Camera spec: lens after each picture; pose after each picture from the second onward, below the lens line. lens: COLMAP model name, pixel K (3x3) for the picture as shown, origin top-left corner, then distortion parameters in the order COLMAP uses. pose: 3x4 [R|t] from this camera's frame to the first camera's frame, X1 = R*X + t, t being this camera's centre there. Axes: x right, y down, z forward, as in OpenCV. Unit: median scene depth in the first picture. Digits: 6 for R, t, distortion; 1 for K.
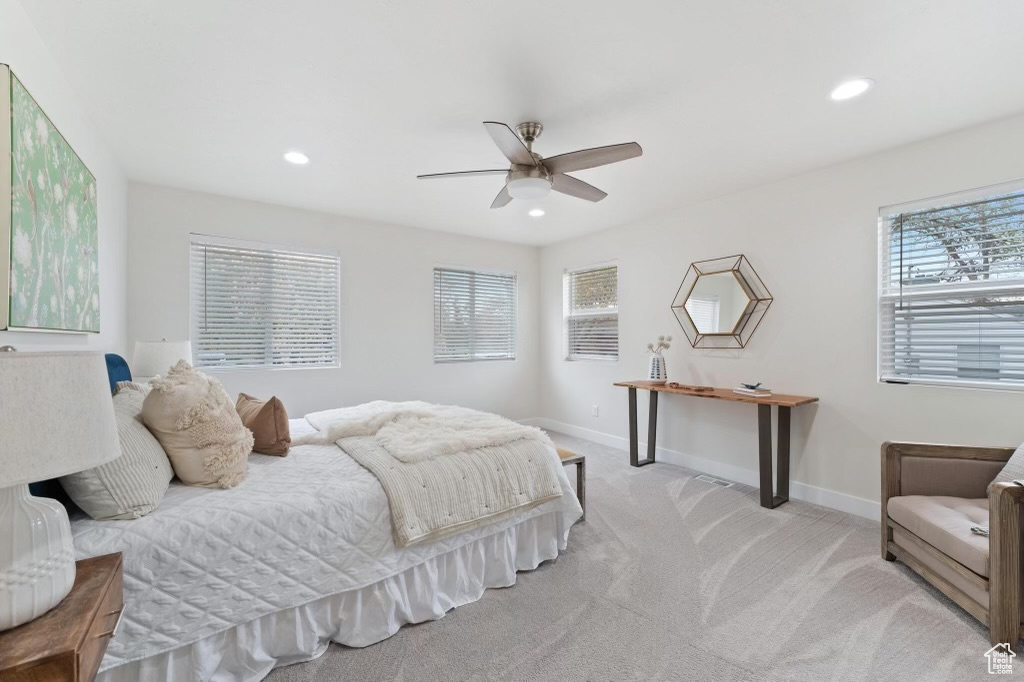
lens RADIAL K [[412.3, 0, 514.2], [0, 412.3, 340.4], [0, 0, 1]] dist [0.002140, 0.000258]
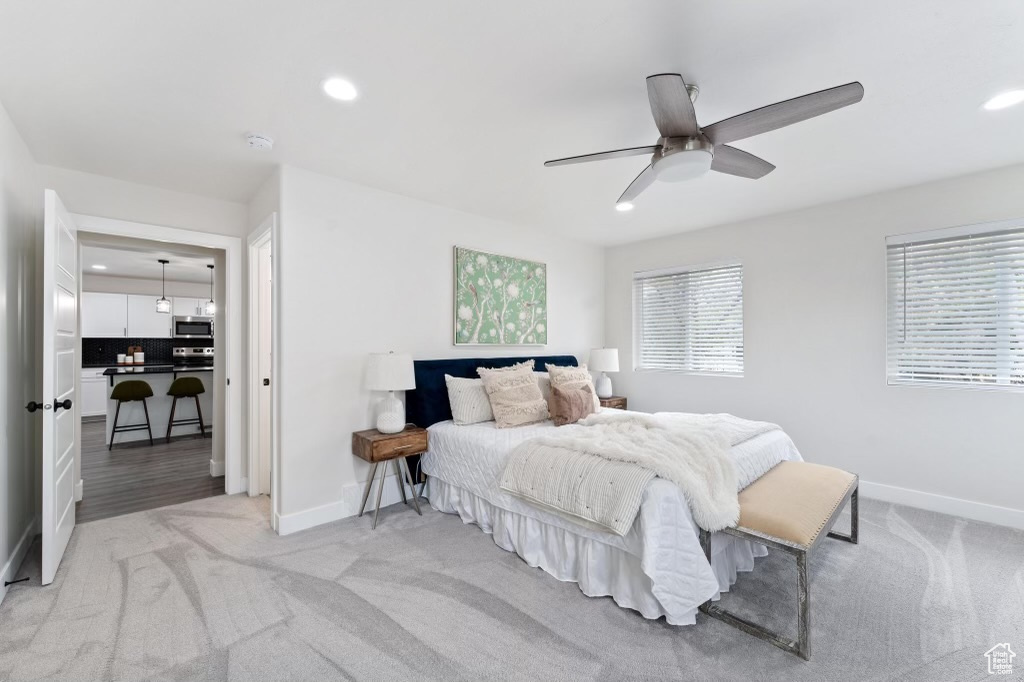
lens RADIAL K [[412.3, 0, 510.1], [0, 412.3, 341.6], [0, 0, 1]] dist [0.002140, 0.000258]
pose [[0.138469, -0.000029, -0.990367, 1.184241], [-0.014212, 0.999897, -0.002016, -0.035938], [0.990265, 0.014355, 0.138454, 0.793857]]
